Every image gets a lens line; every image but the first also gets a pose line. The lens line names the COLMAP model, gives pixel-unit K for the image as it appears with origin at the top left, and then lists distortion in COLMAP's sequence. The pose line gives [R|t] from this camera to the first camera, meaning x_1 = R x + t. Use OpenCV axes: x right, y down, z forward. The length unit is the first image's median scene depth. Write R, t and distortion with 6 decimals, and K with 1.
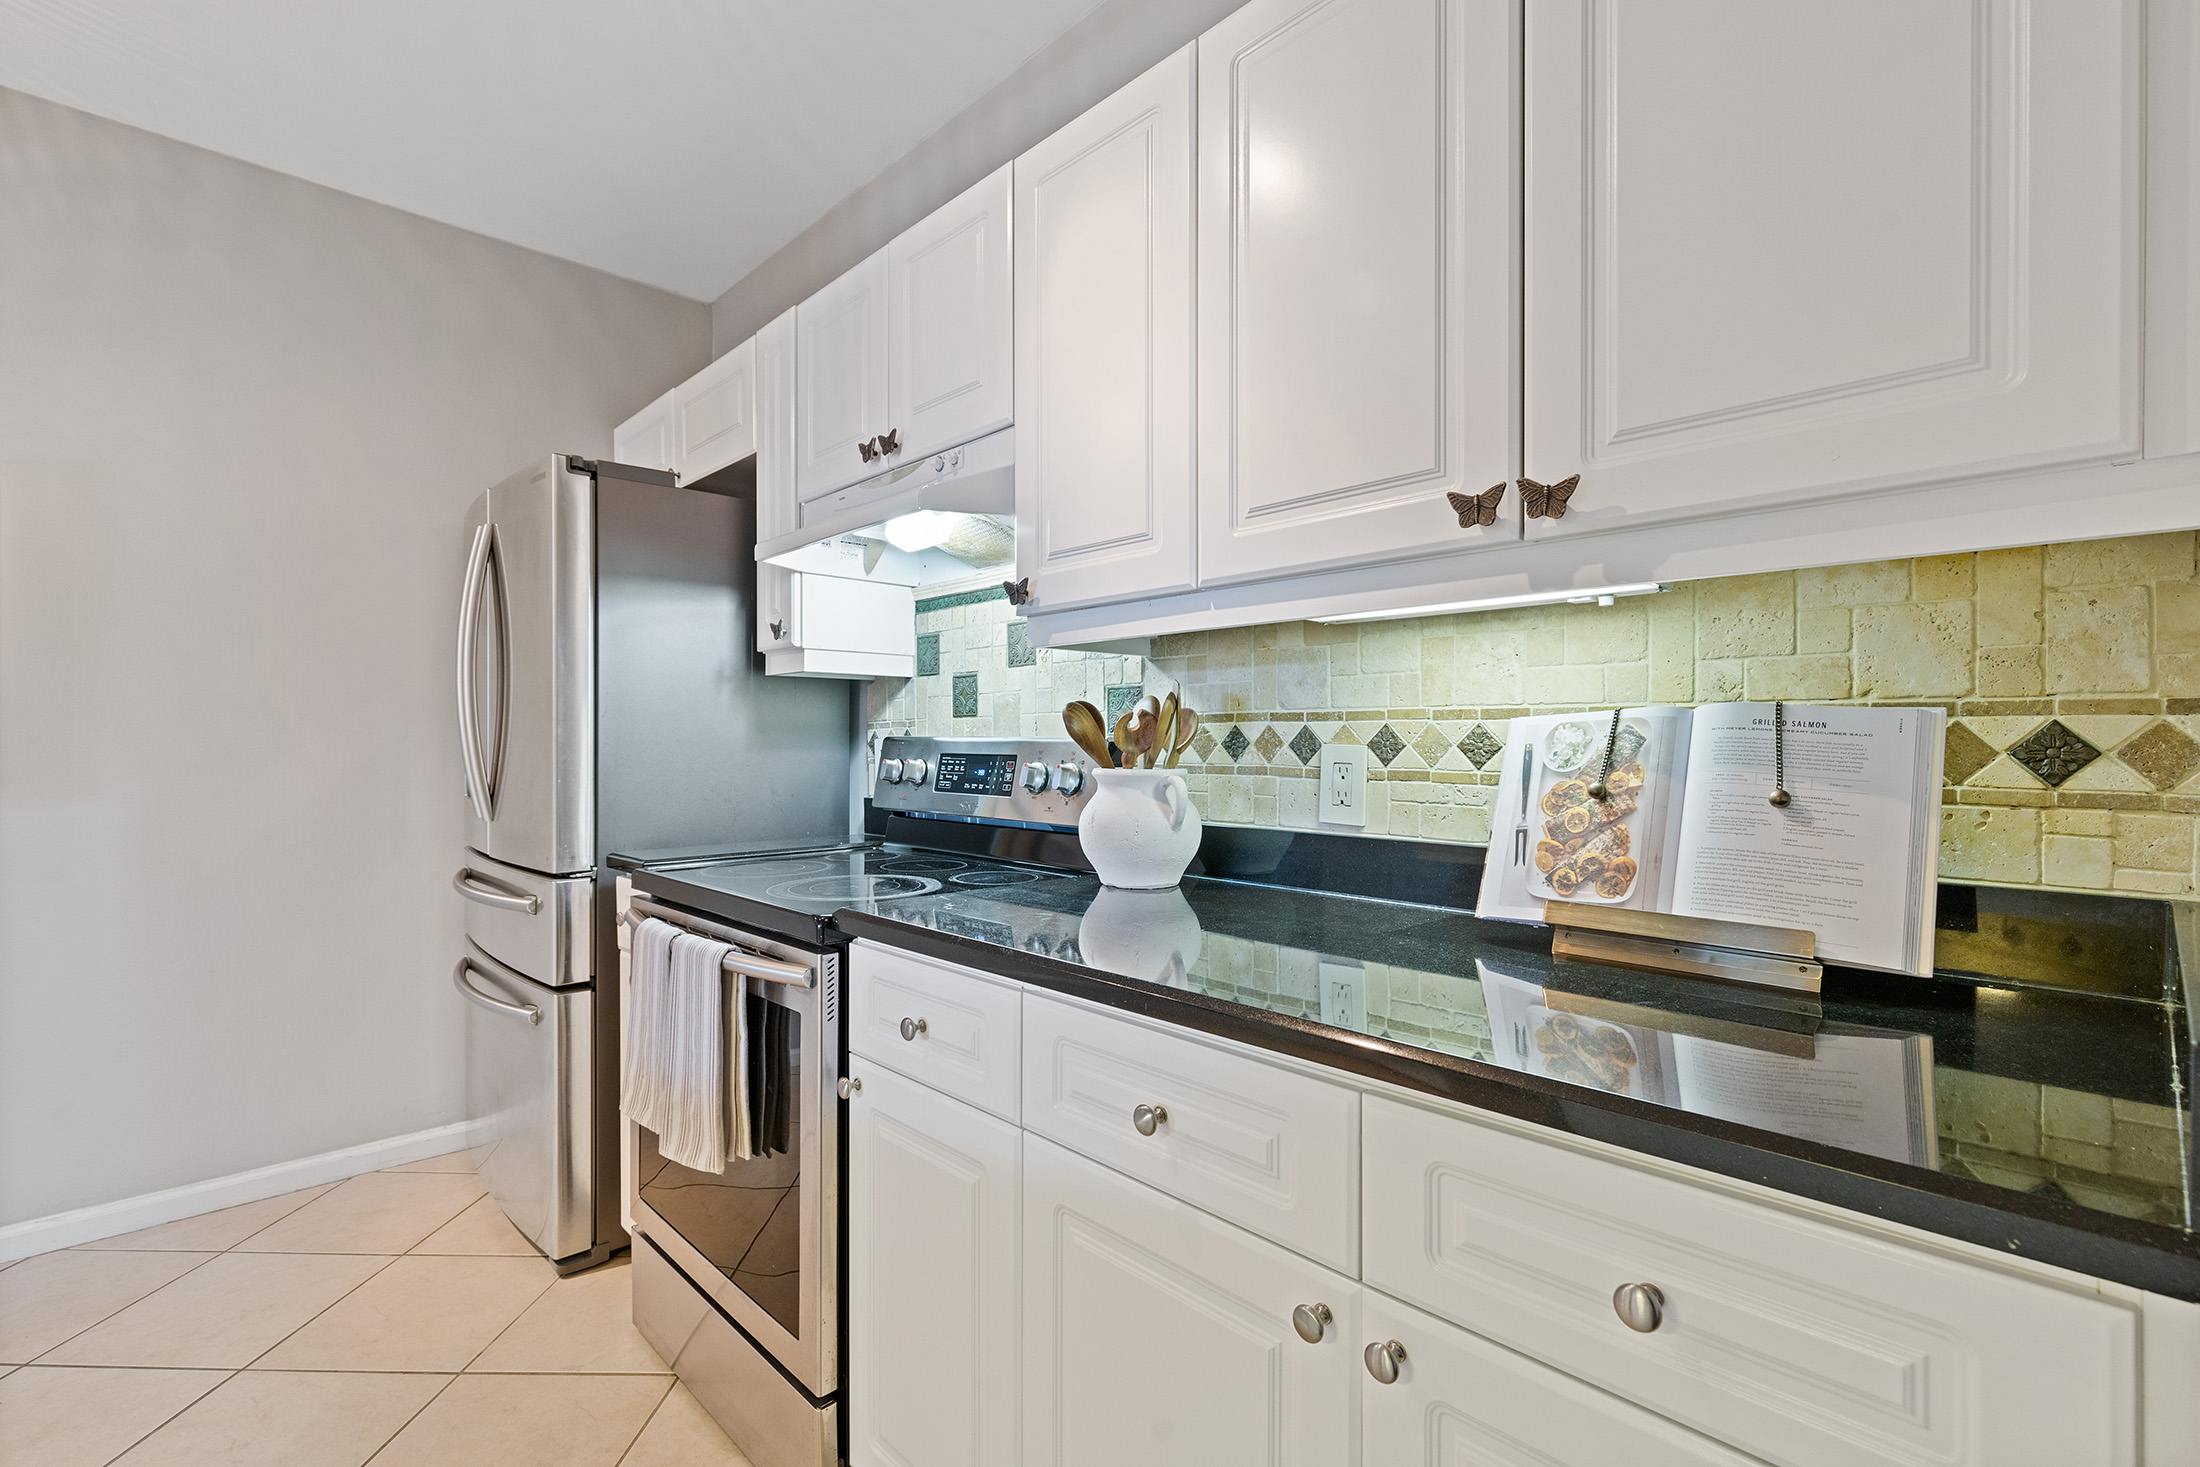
lens RADIAL K [[998.4, 0, 1108.1], [0, 998.4, 746.1], [0, 0, 1]] dist [0.000439, 0.000115]
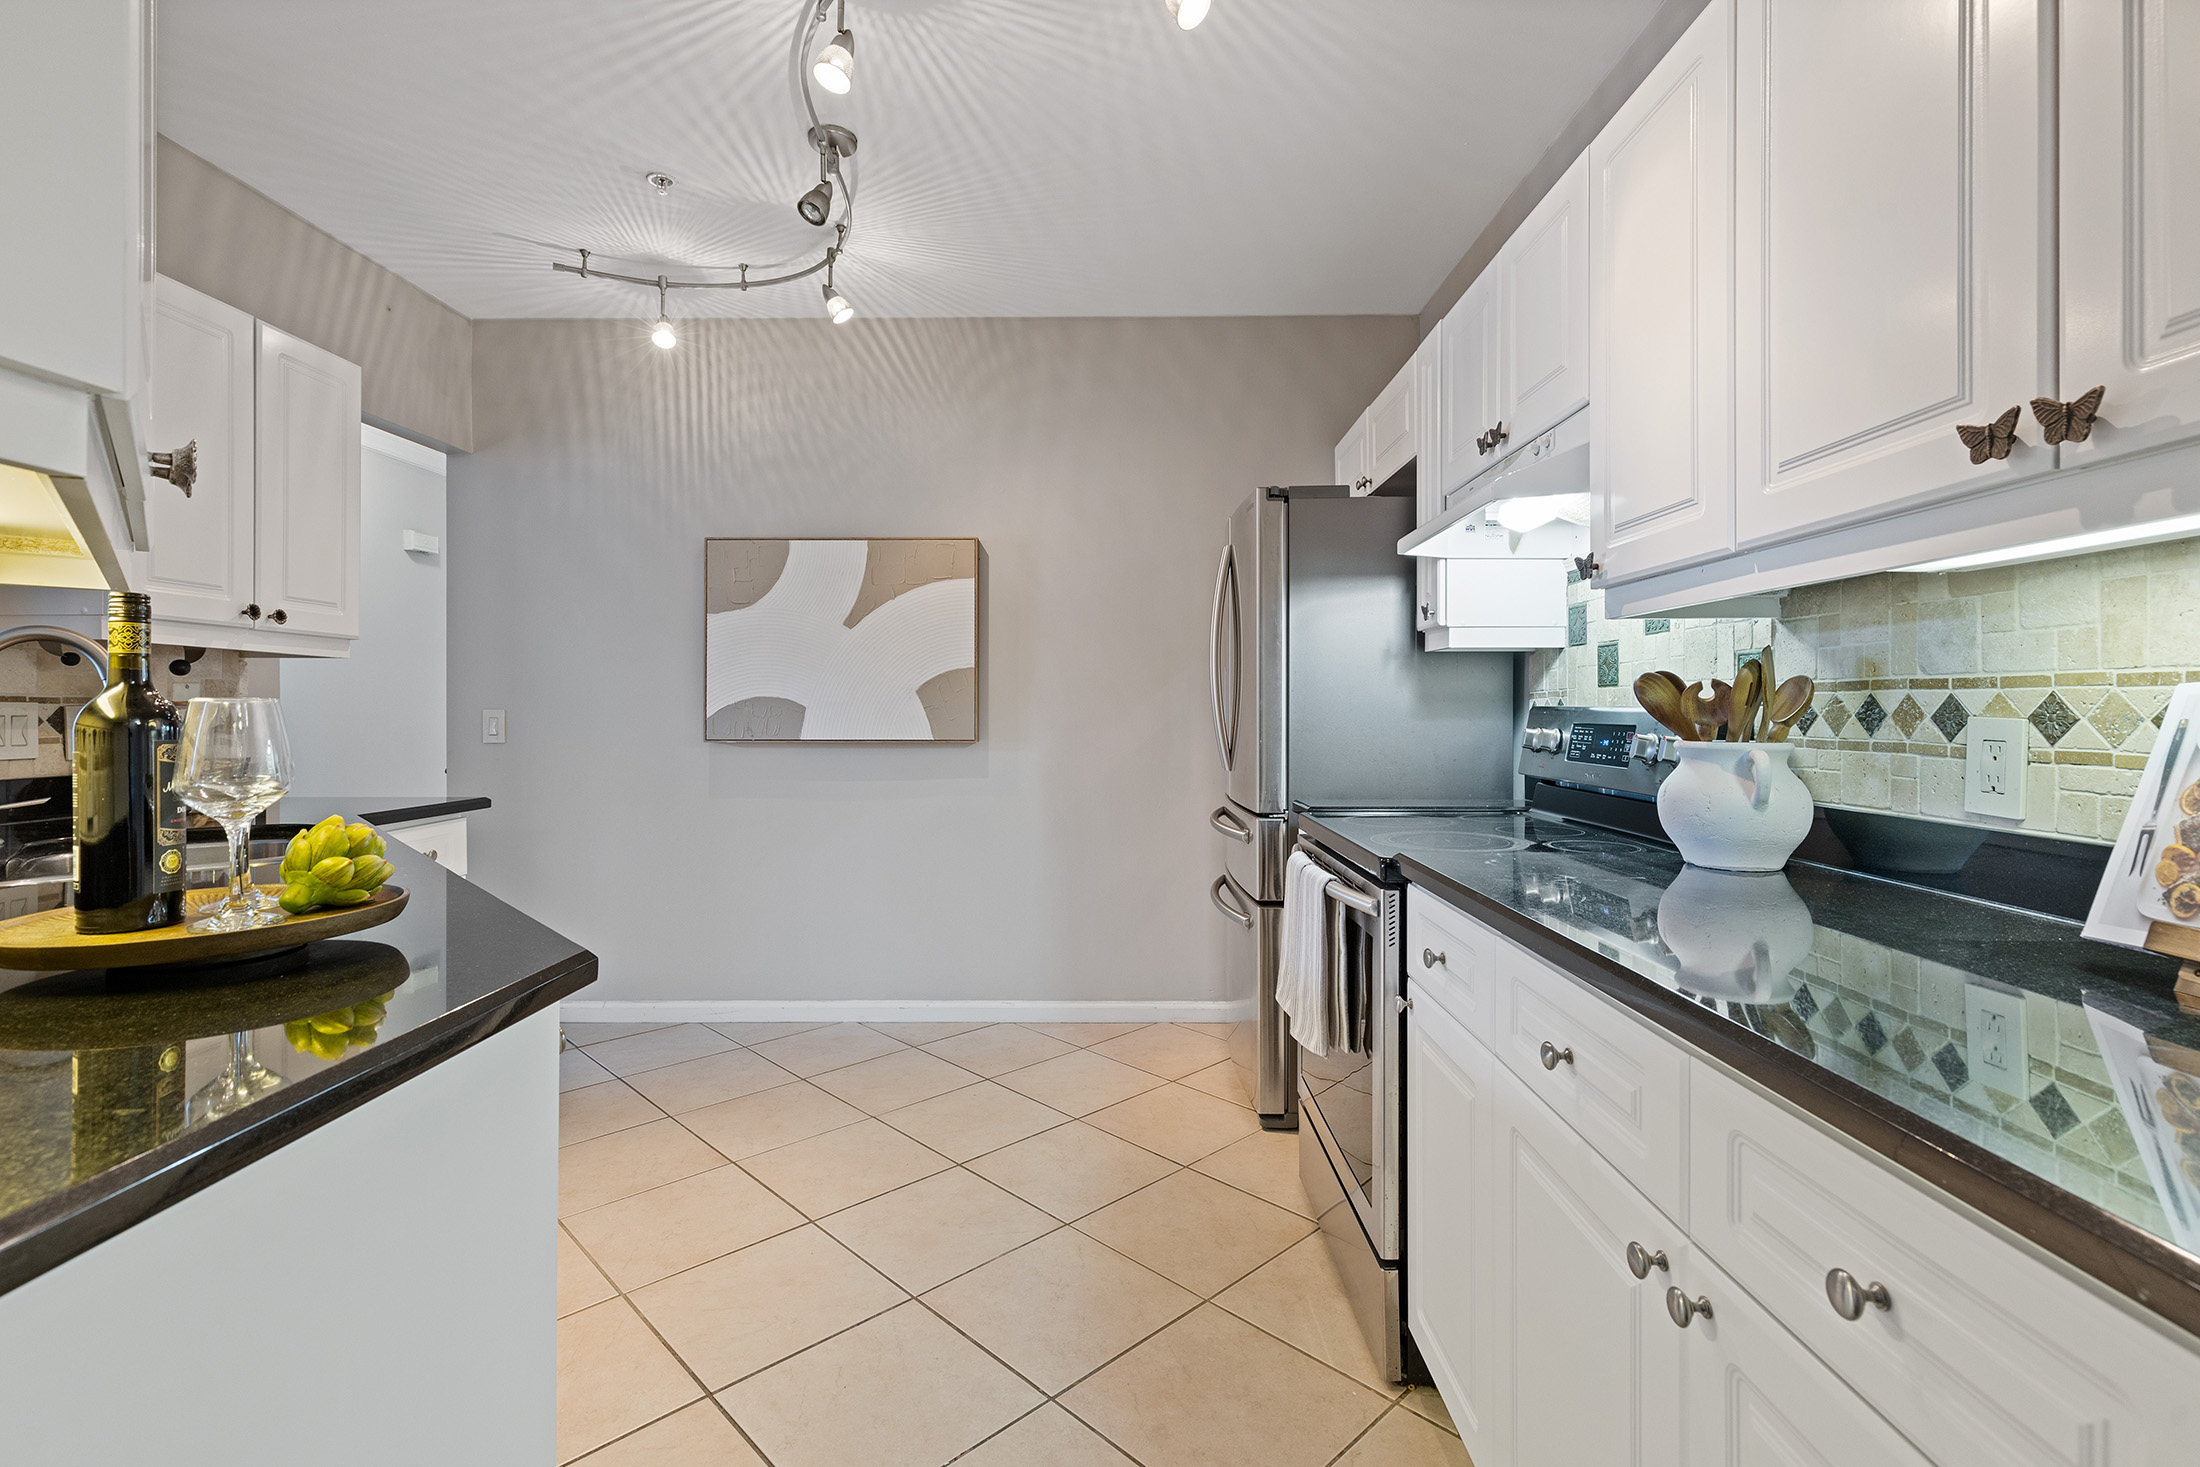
lens RADIAL K [[998.4, 0, 1081.0], [0, 998.4, 712.2], [0, 0, 1]] dist [0.000439, 0.000115]
pose [[0.701151, 0.002852, -0.713008, 0.298410], [-0.003577, 0.999993, 0.000482, -0.003701], [0.713004, 0.002212, 0.701156, -0.097087]]
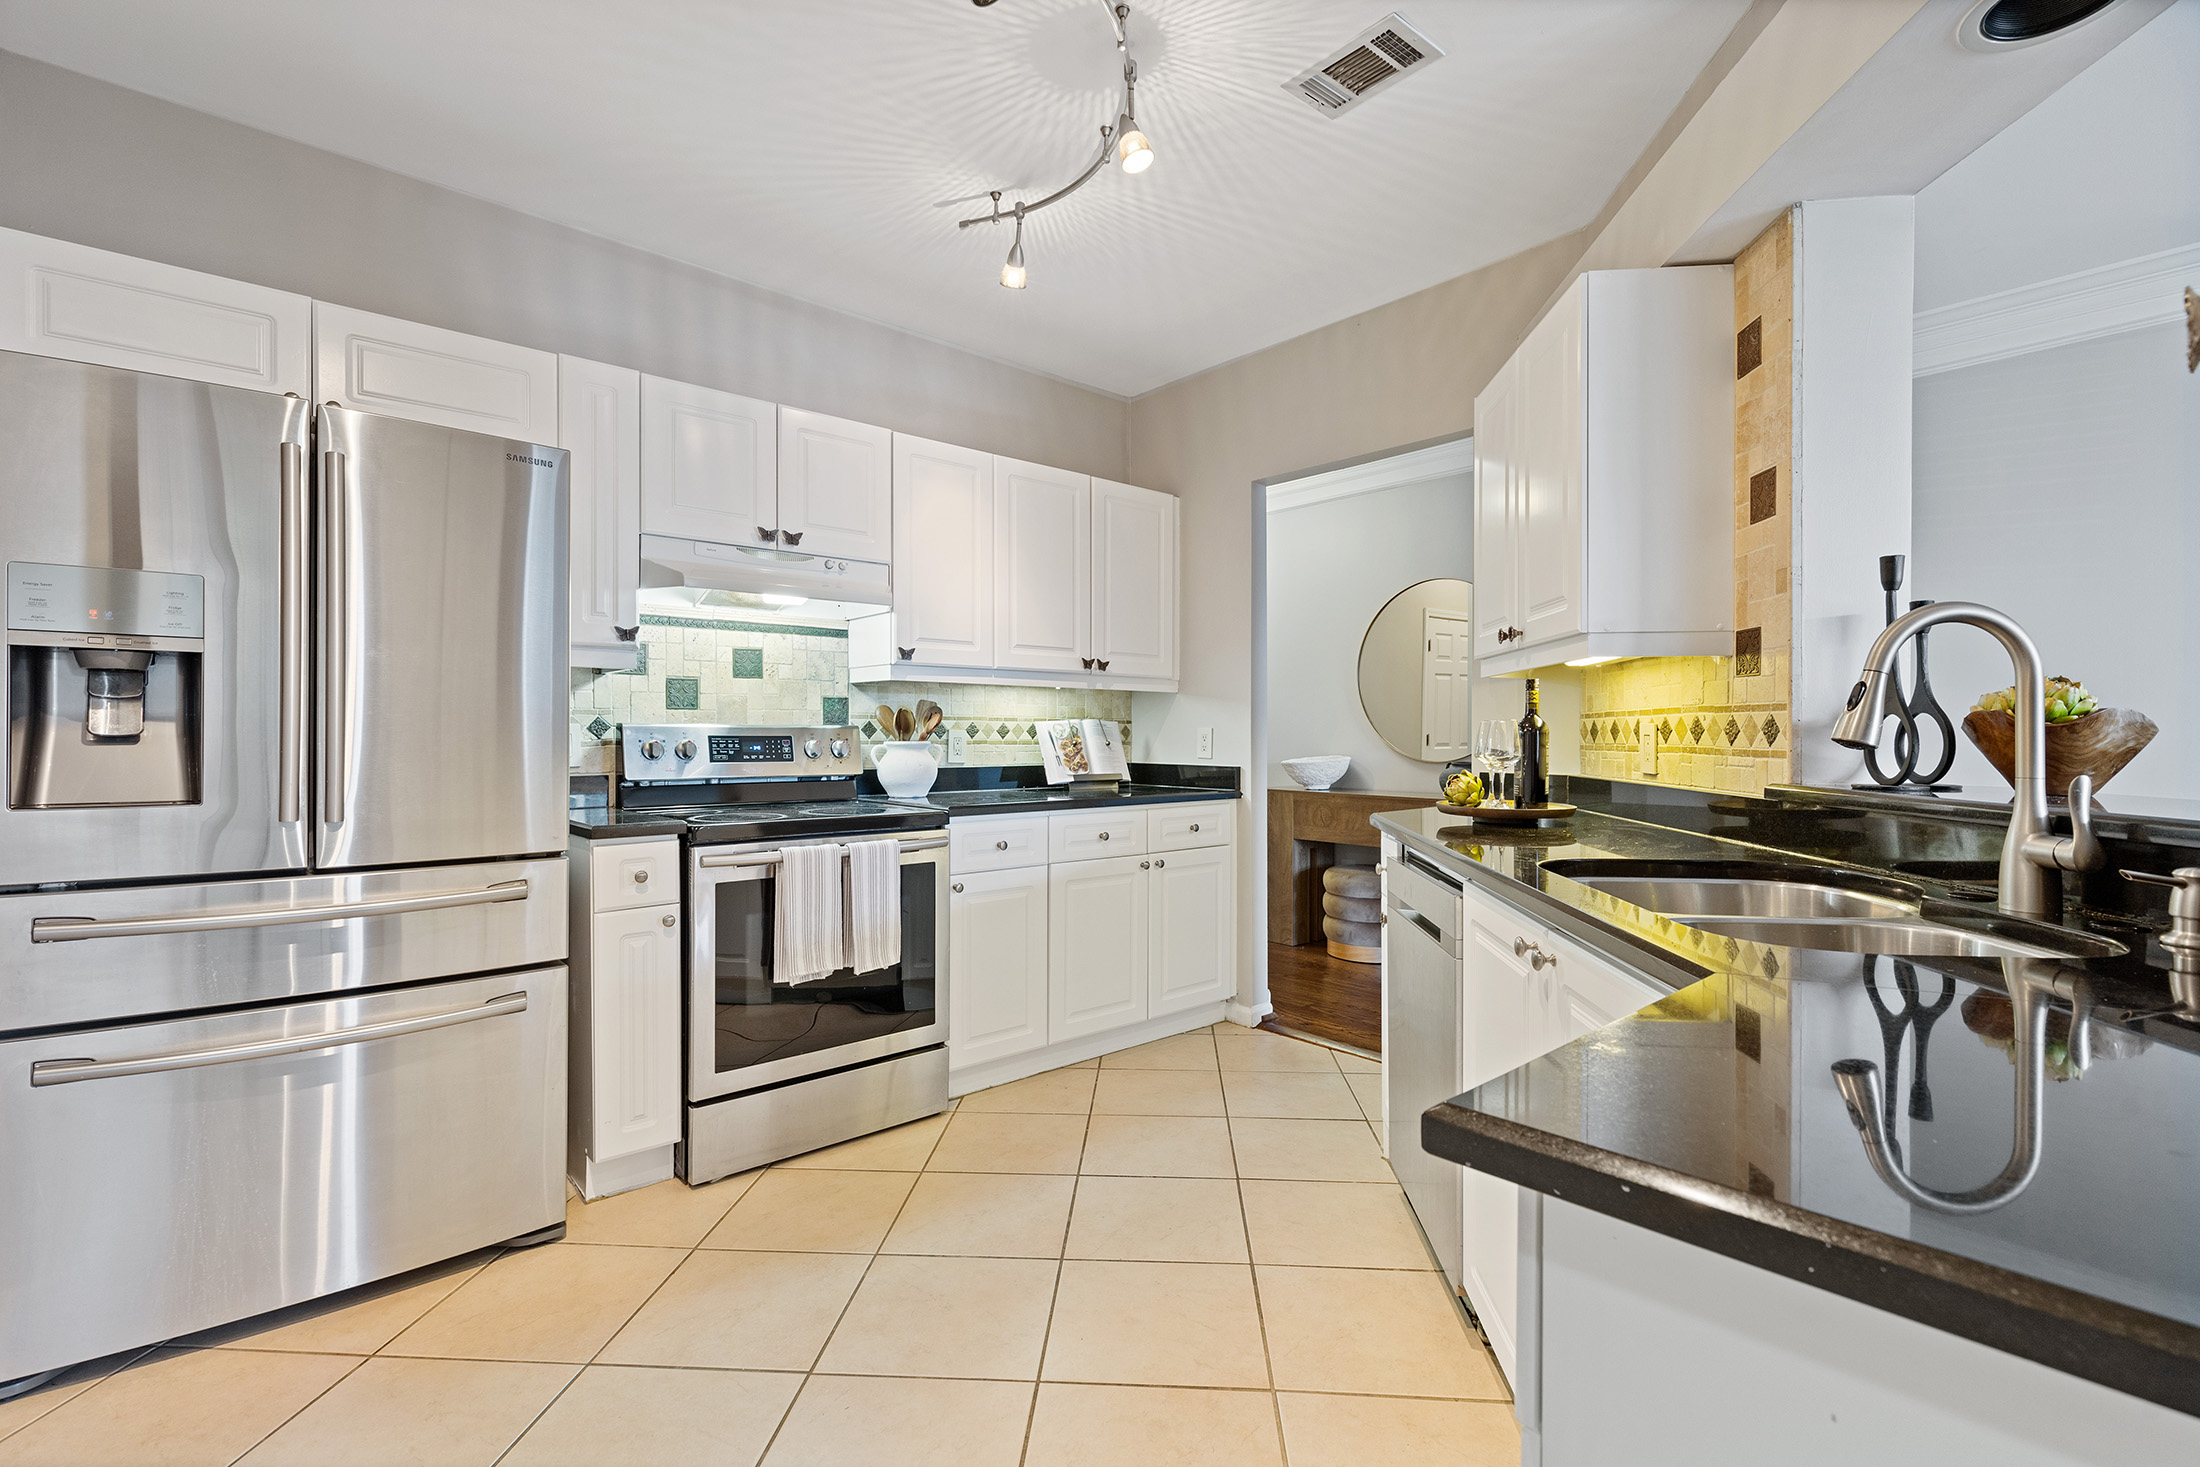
lens RADIAL K [[998.4, 0, 1103.1], [0, 998.4, 737.4], [0, 0, 1]] dist [0.000439, 0.000115]
pose [[0.042755, -0.003385, 0.999080, -2.222749], [0.003057, 0.999990, 0.003257, 0.009587], [-0.999081, 0.002915, 0.042765, 0.549472]]
